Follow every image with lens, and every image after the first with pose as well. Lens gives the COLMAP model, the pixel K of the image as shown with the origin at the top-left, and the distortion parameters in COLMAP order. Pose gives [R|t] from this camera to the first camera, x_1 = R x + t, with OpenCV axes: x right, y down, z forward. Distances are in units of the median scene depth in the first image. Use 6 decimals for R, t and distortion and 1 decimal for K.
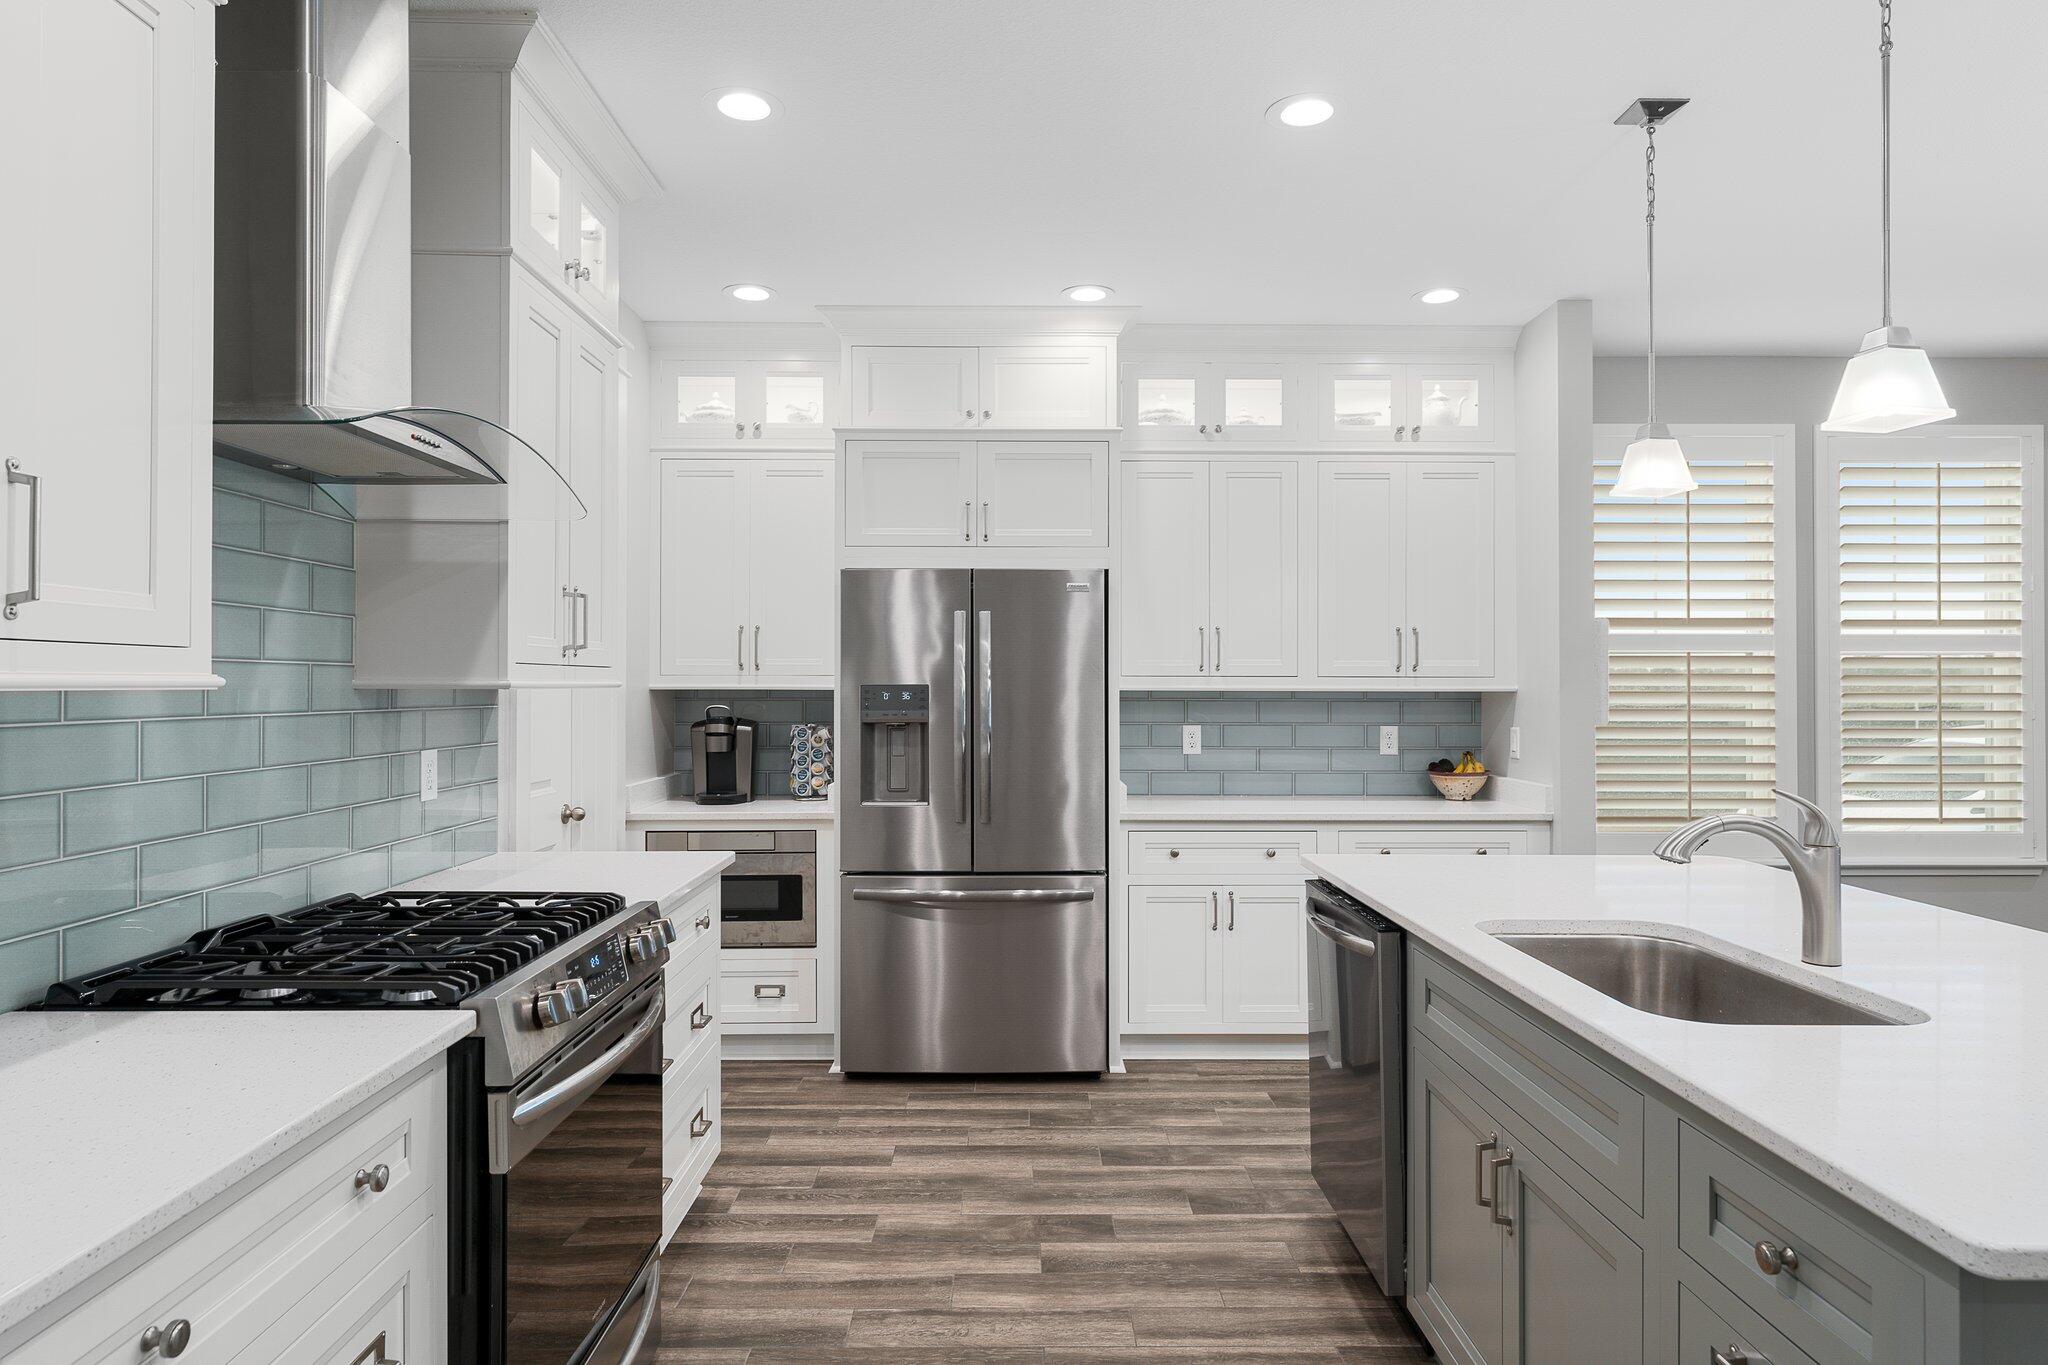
lens RADIAL K [[1173.1, 0, 997.3], [0, 1173.1, 680.8], [0, 0, 1]] dist [-0.004528, 0.000810]
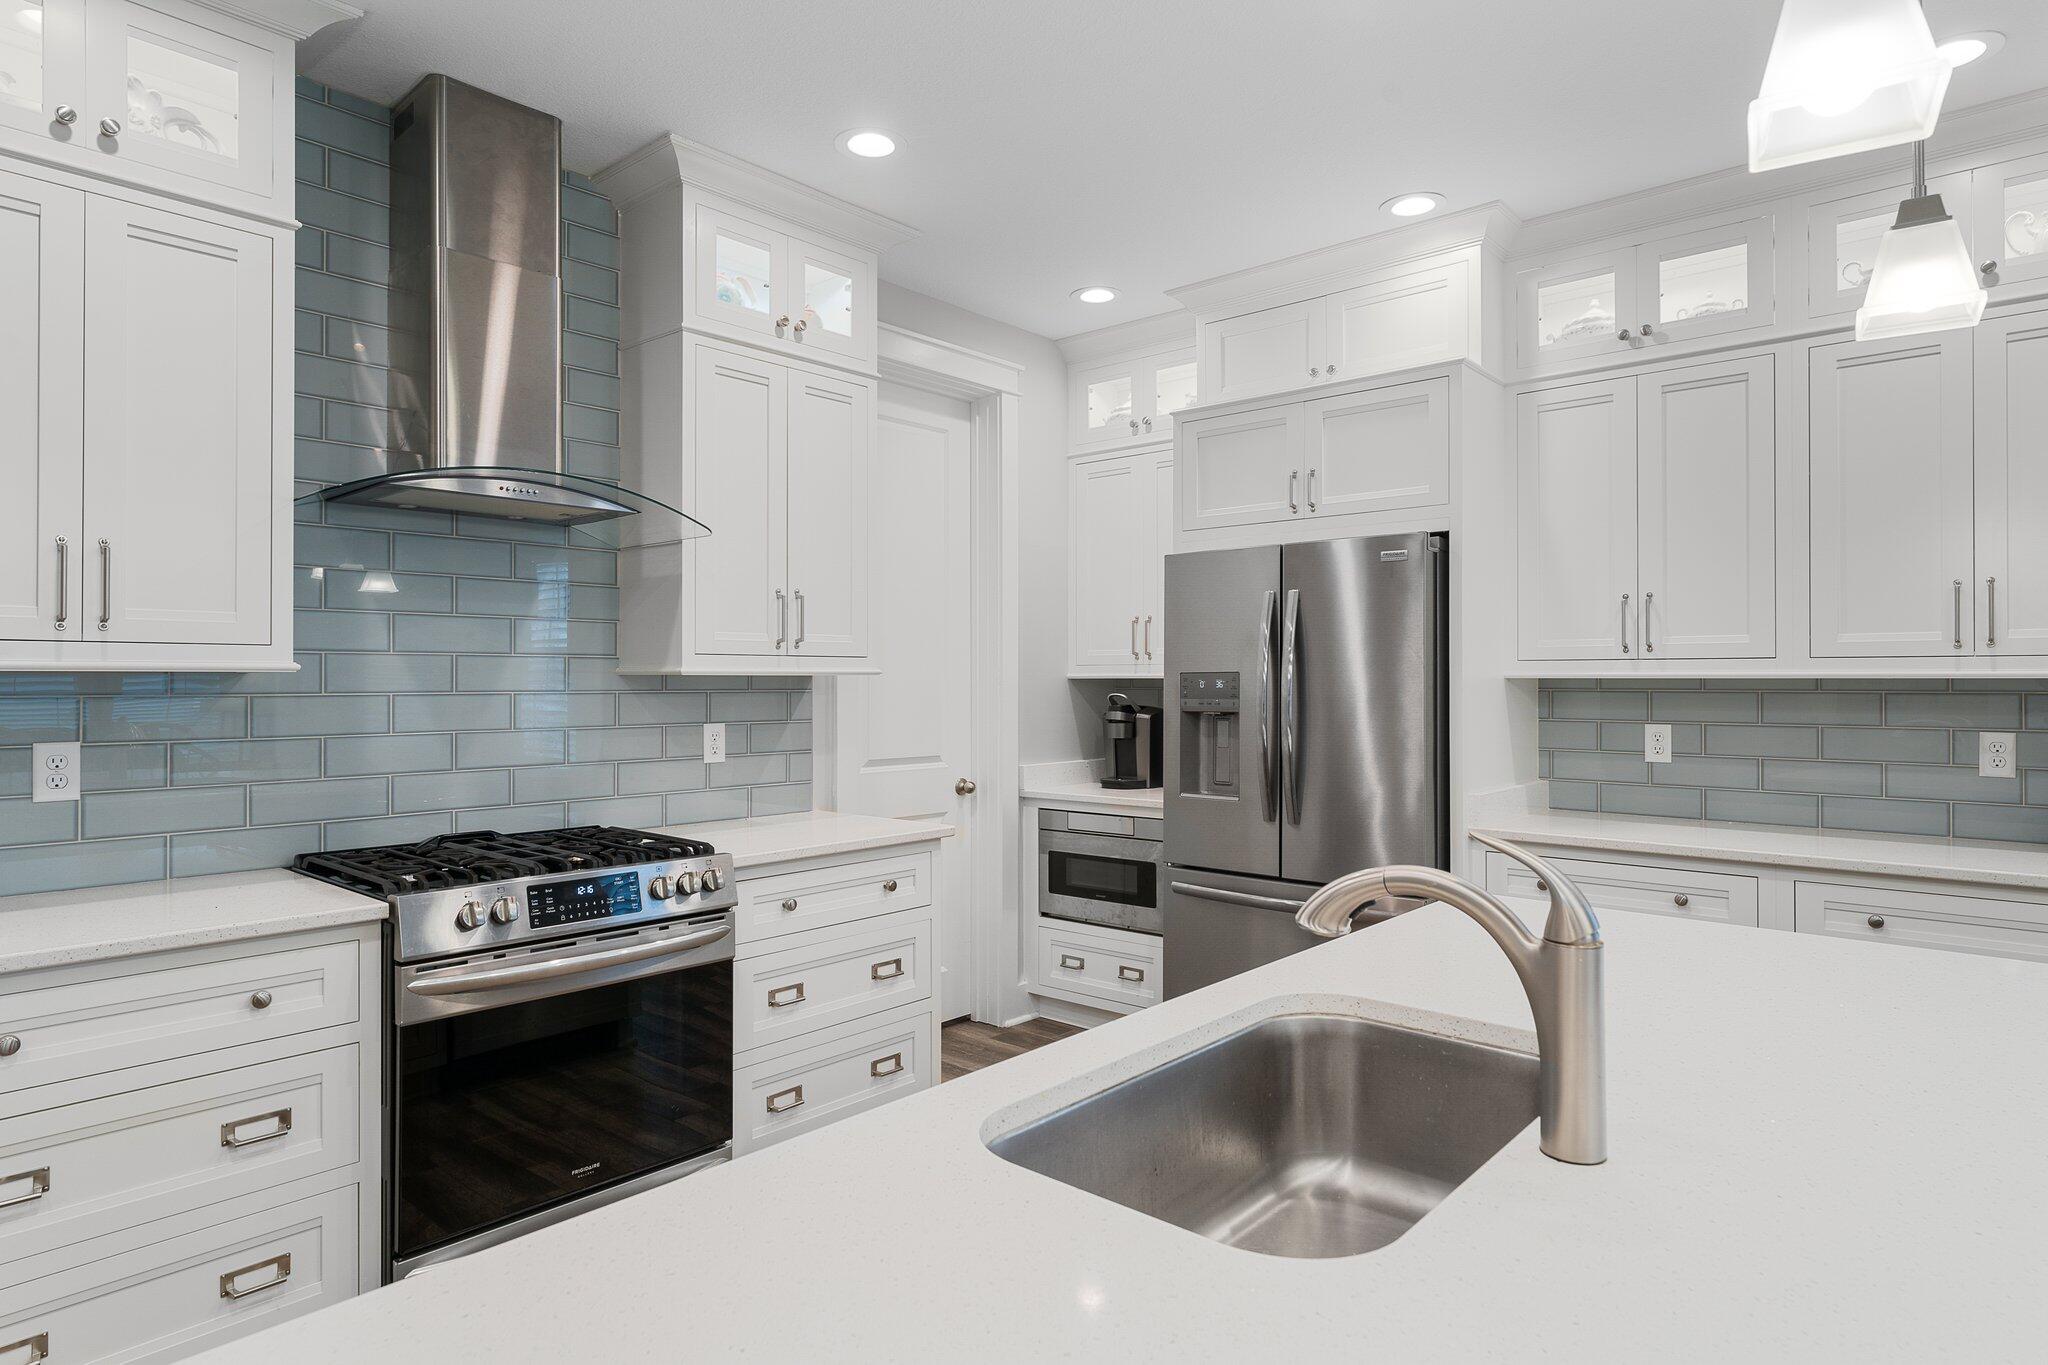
lens RADIAL K [[1132.4, 0, 999.0], [0, 1132.4, 678.6], [0, 0, 1]] dist [-0.011620, 0.000395]
pose [[0.743456, -0.001927, -0.668782, 0.393807], [0.003639, 0.999993, 0.001163, 0.006874], [0.668775, -0.003298, 0.743458, 0.198052]]
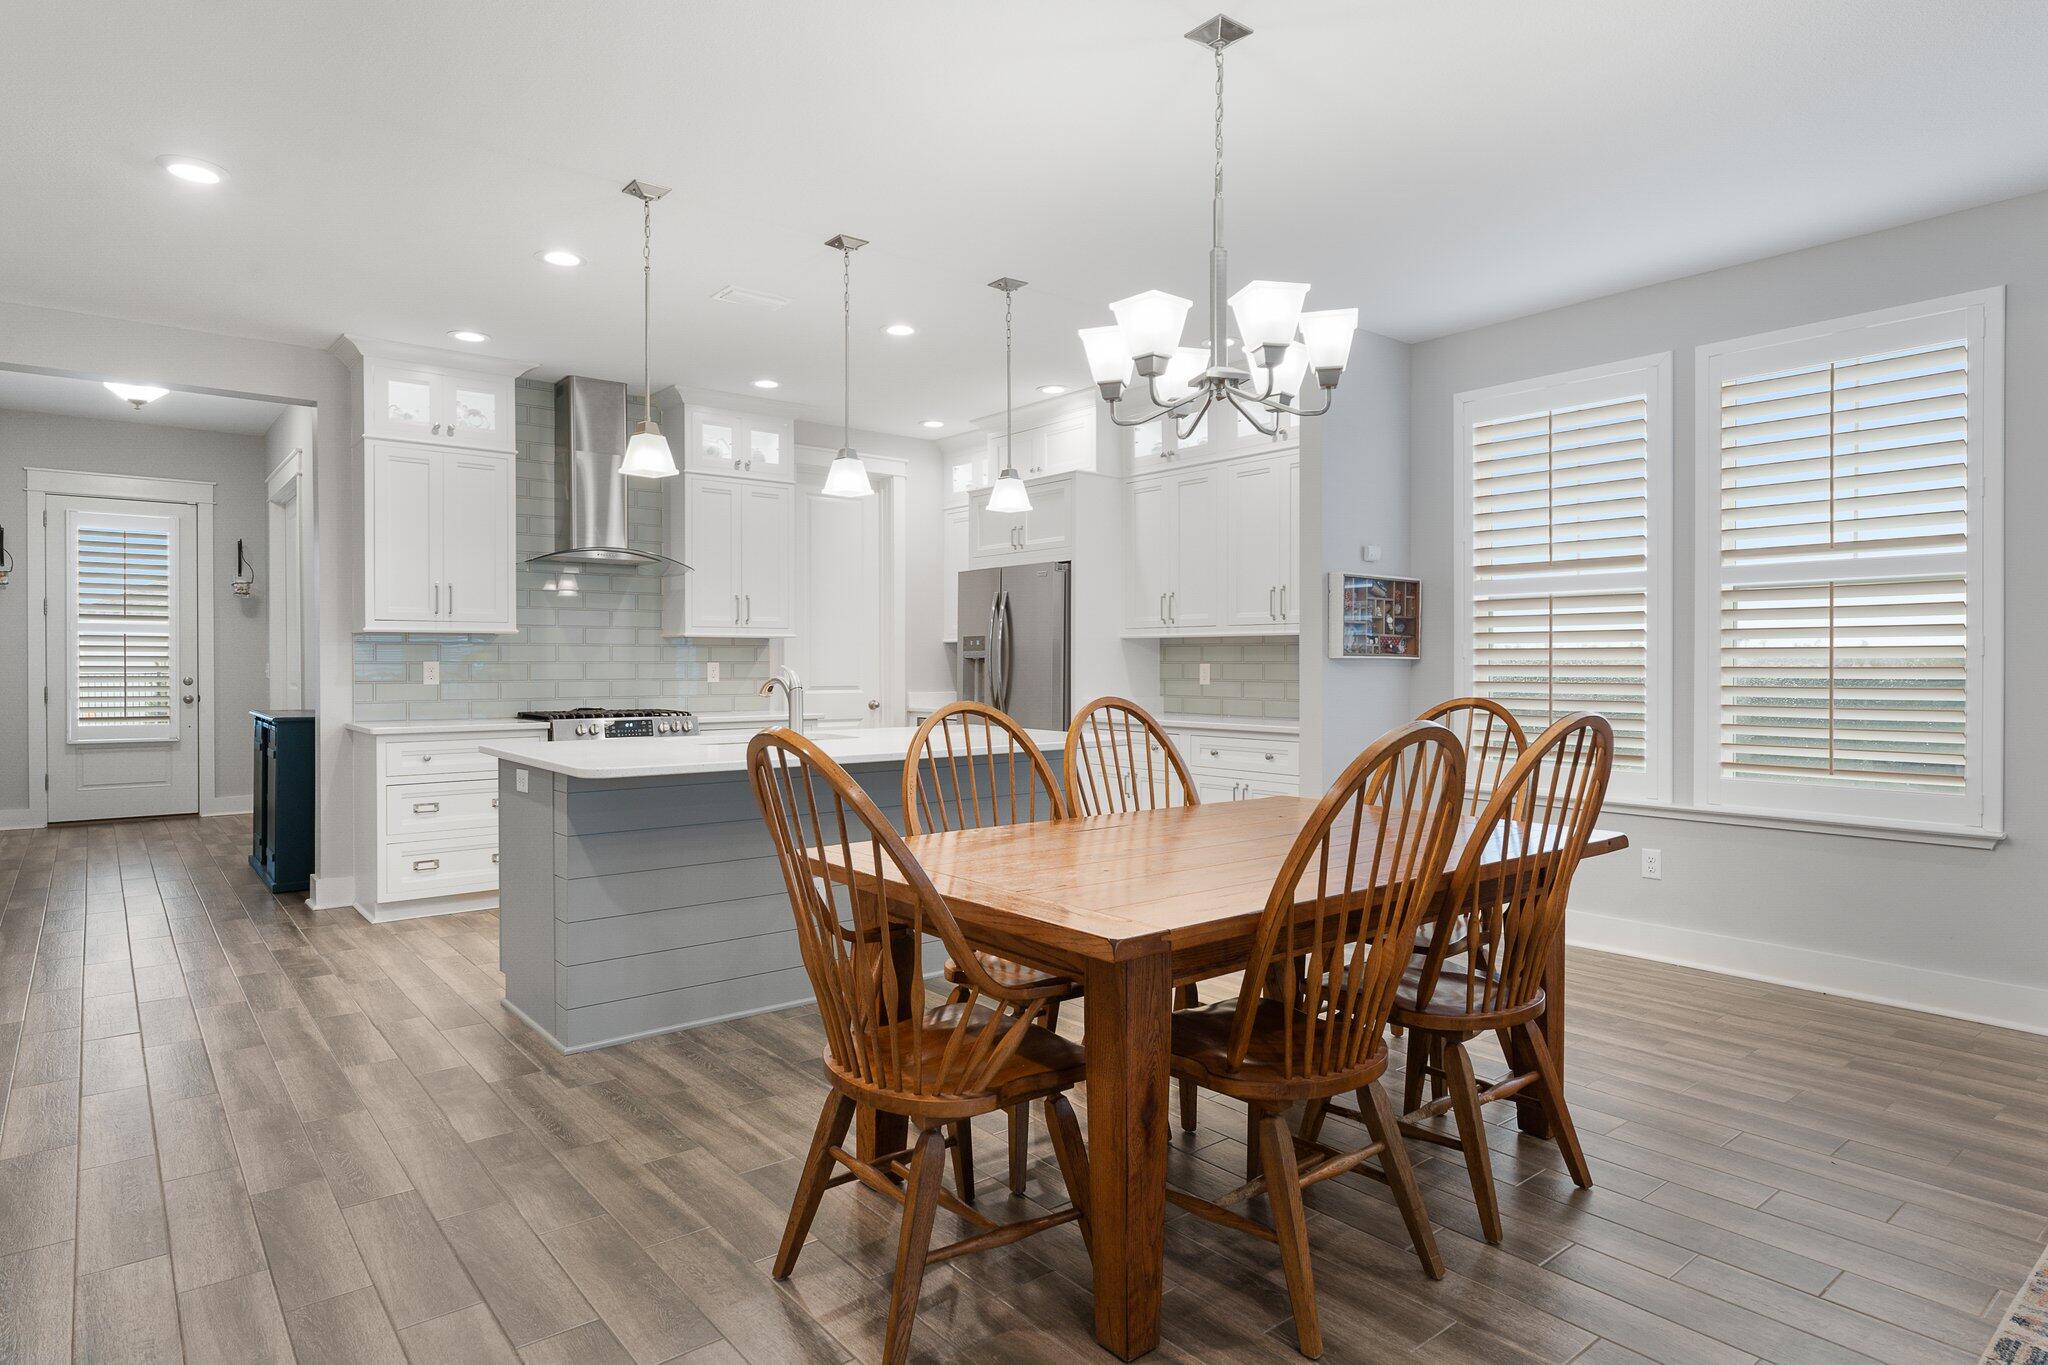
lens RADIAL K [[1132.4, 0, 975.9], [0, 1132.4, 677.5], [0, 0, 1]] dist [-0.011620, 0.000395]
pose [[0.611733, 0.010066, -0.791000, 1.227490], [0.003363, 0.999877, 0.015326, 0.038442], [0.791057, -0.012036, 0.611624, -0.029819]]
